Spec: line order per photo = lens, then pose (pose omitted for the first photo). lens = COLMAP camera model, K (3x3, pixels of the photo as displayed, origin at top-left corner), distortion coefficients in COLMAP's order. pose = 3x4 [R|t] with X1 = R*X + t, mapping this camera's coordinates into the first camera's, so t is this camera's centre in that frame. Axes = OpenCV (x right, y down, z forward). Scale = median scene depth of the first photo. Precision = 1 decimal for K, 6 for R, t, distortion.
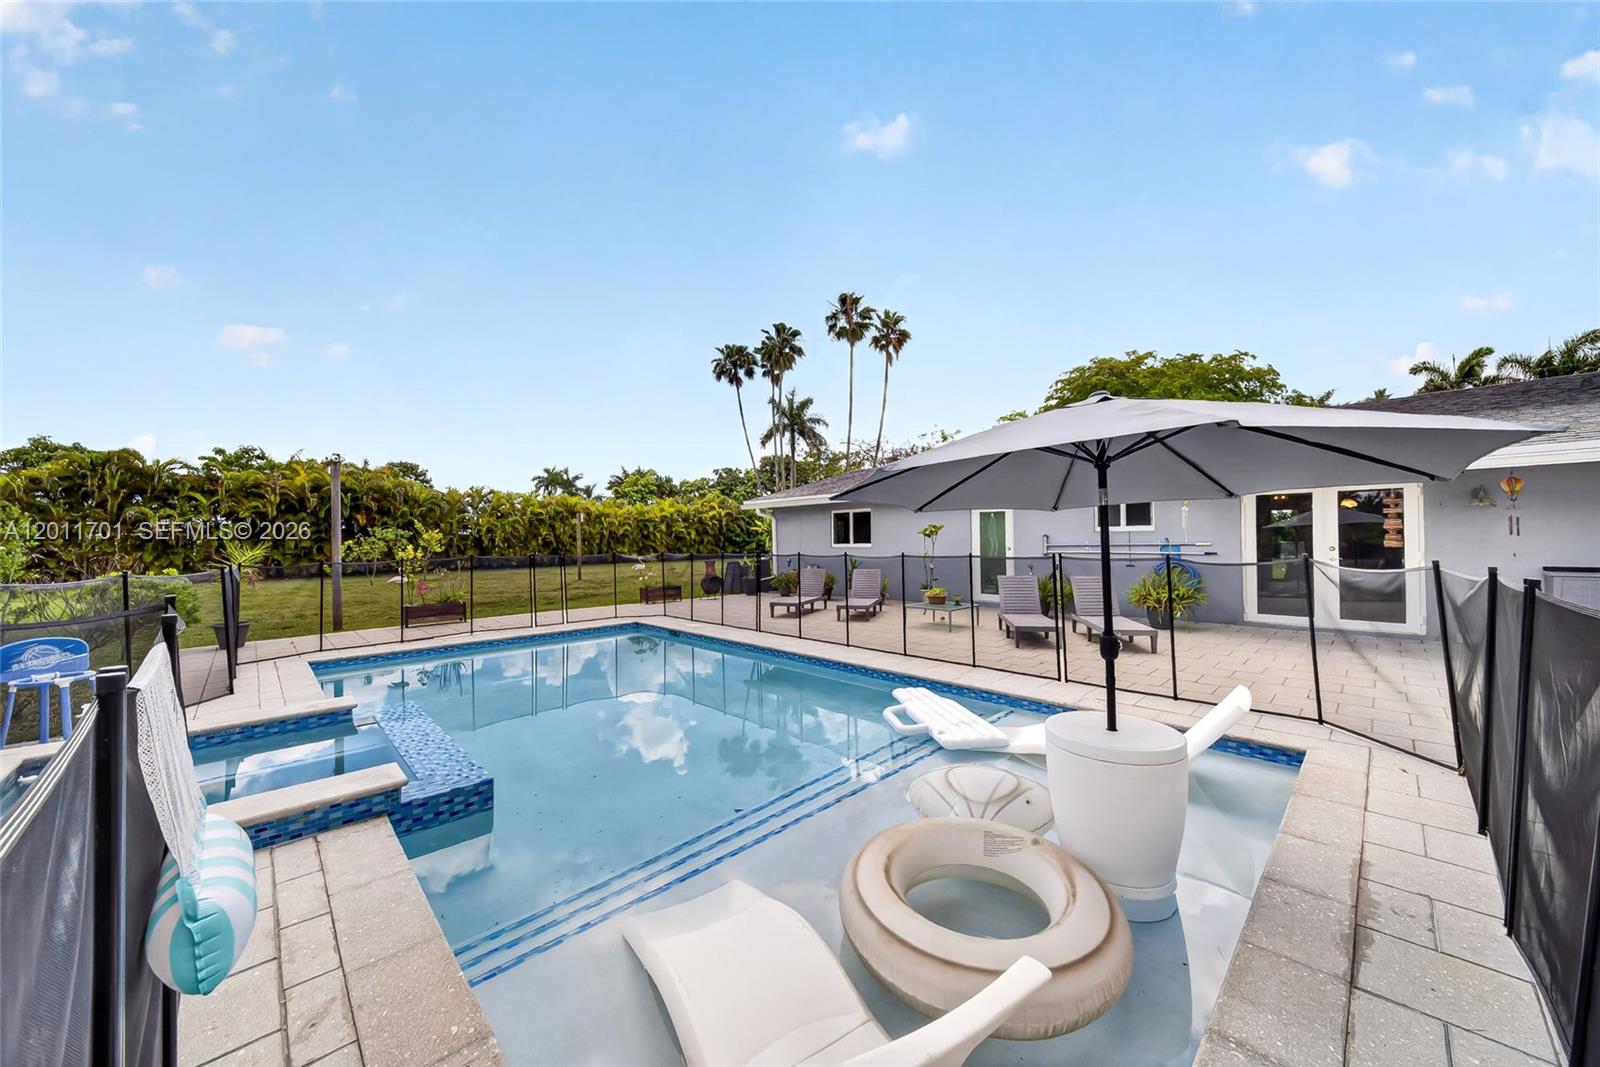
lens RADIAL K [[558.3, 0, 805.2], [0, 558.3, 533.1], [0, 0, 1]] dist [-0.000751, -0.000417]
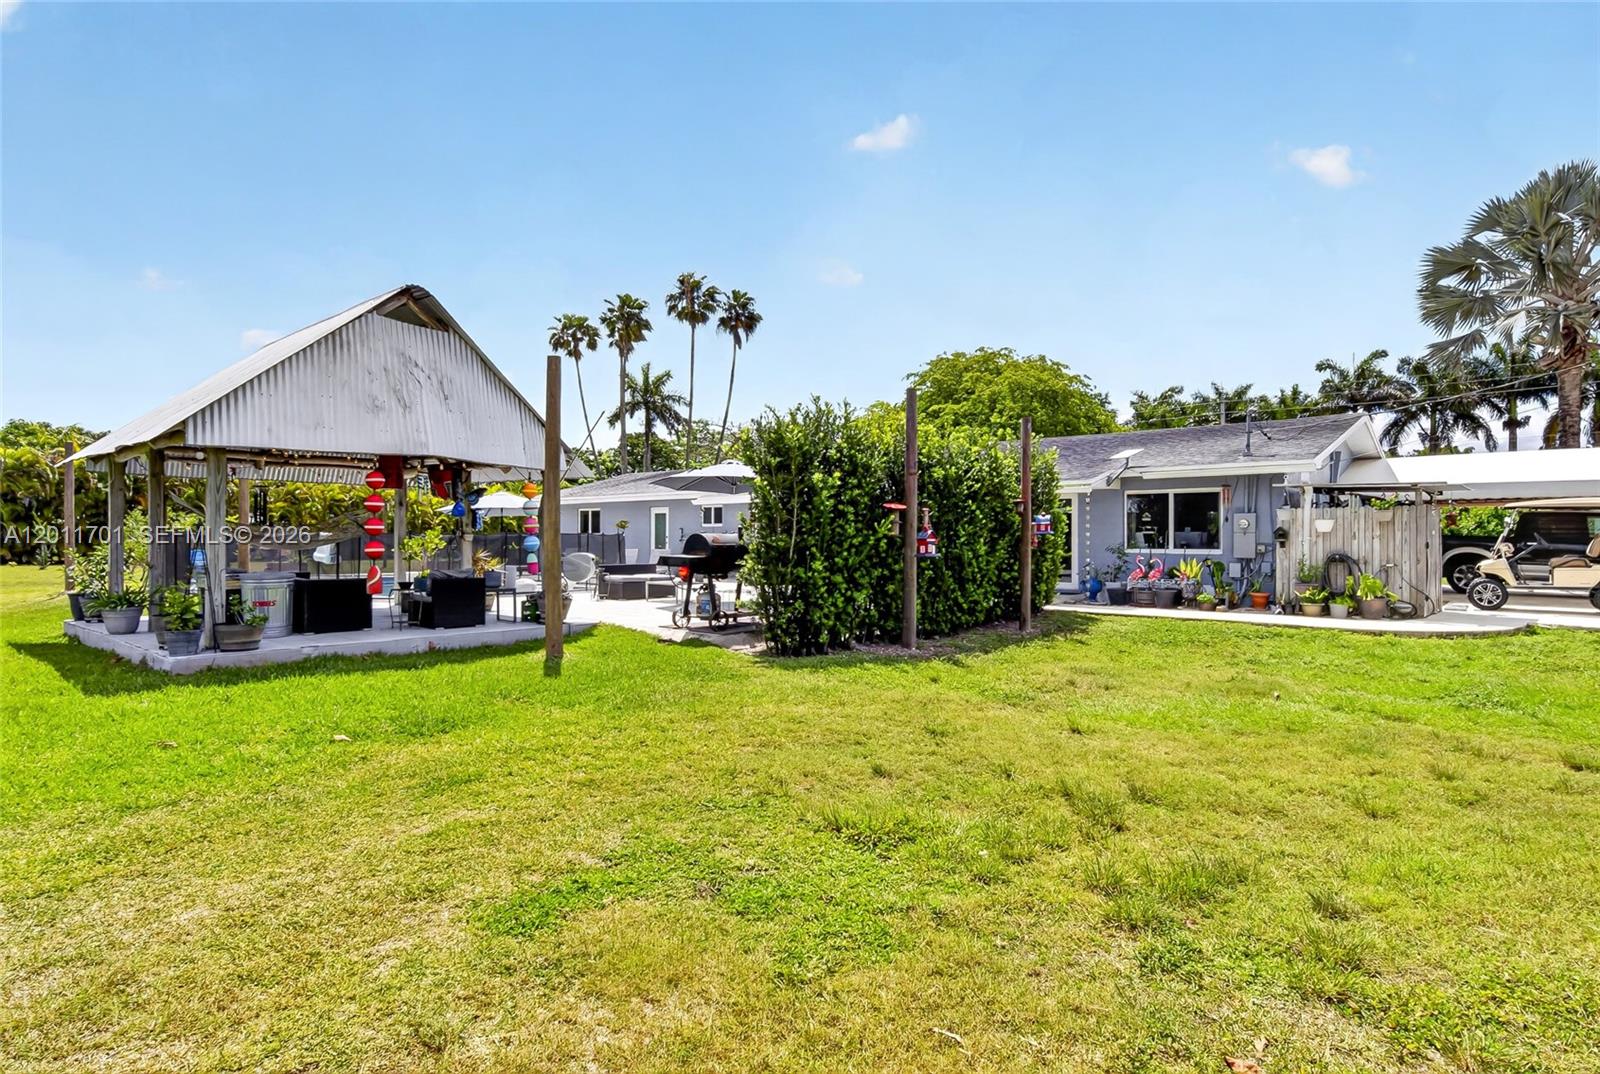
lens RADIAL K [[835.8, 0, 811.7], [0, 835.8, 533.3], [0, 0, 1]] dist [-0.000197, -0.000348]
pose [[0.995930, 0.019668, 0.087956, 0.137945], [-0.019817, 0.999803, 0.000812, 0.002362], [-0.087923, -0.002552, 0.996124, -0.350705]]
